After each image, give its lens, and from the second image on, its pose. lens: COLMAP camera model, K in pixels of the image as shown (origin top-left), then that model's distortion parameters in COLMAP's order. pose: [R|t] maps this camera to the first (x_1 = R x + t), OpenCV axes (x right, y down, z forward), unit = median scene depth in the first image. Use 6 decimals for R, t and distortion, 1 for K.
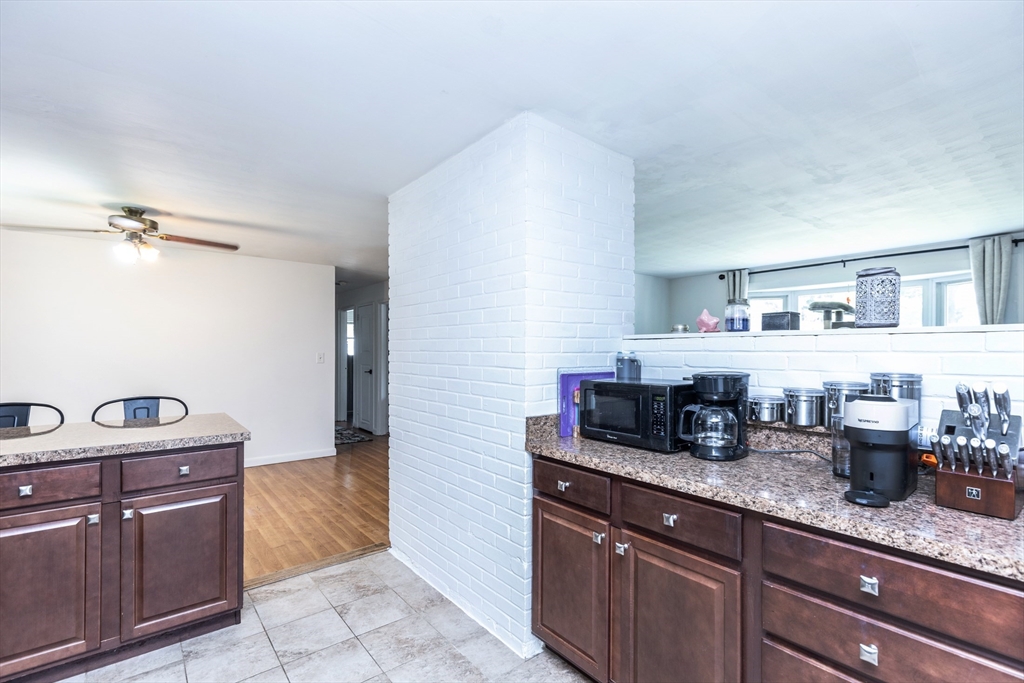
lens RADIAL K [[467.3, 0, 516.8], [0, 467.3, 351.1], [0, 0, 1]] dist [0.010225, -0.000472]
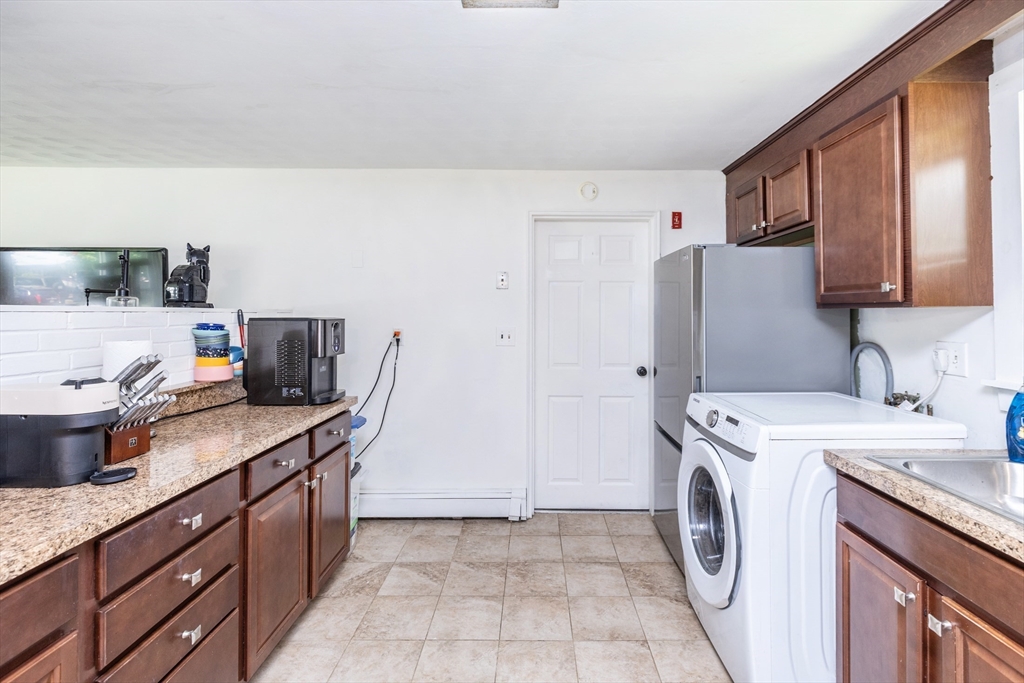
lens RADIAL K [[481.0, 0, 535.5], [0, 481.0, 306.7], [0, 0, 1]] dist [0.003323, -0.000075]
pose [[-0.783681, 0.005214, 0.621142, -0.373213], [-0.001953, 0.999939, -0.010857, -0.029717], [-0.621161, -0.009721, -0.783623, 0.718798]]
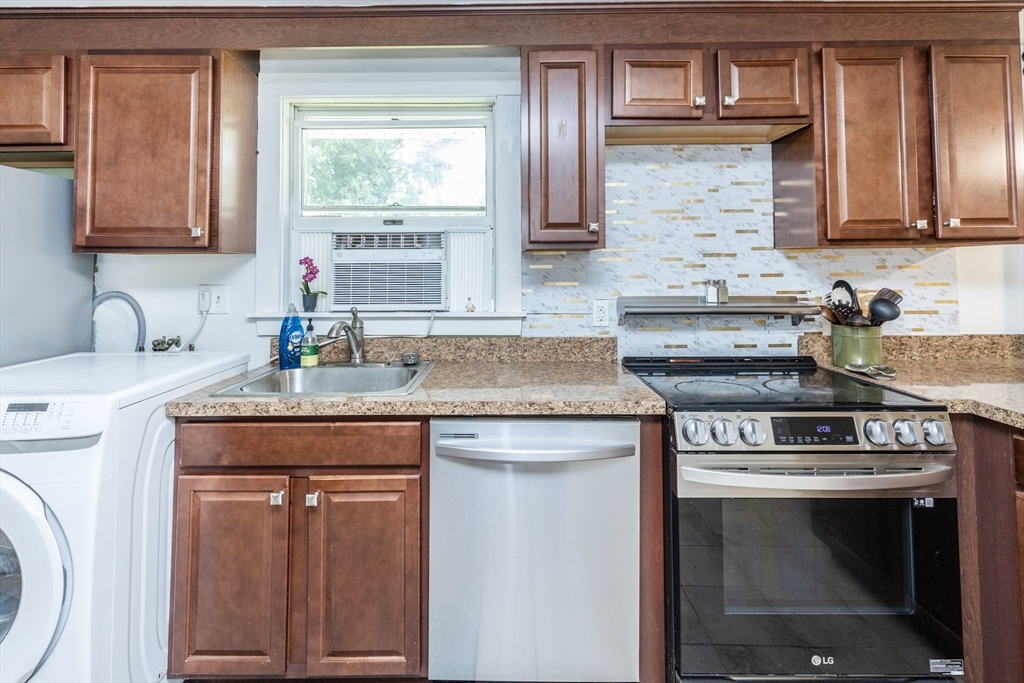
lens RADIAL K [[484.4, 0, 509.7], [0, 484.4, 249.3], [0, 0, 1]] dist [0.004887, -0.000147]
pose [[-0.626435, -0.033781, -0.778741, -0.018857], [0.001111, 0.999021, -0.044230, -0.004802], [0.779473, -0.028573, -0.625784, 0.674557]]
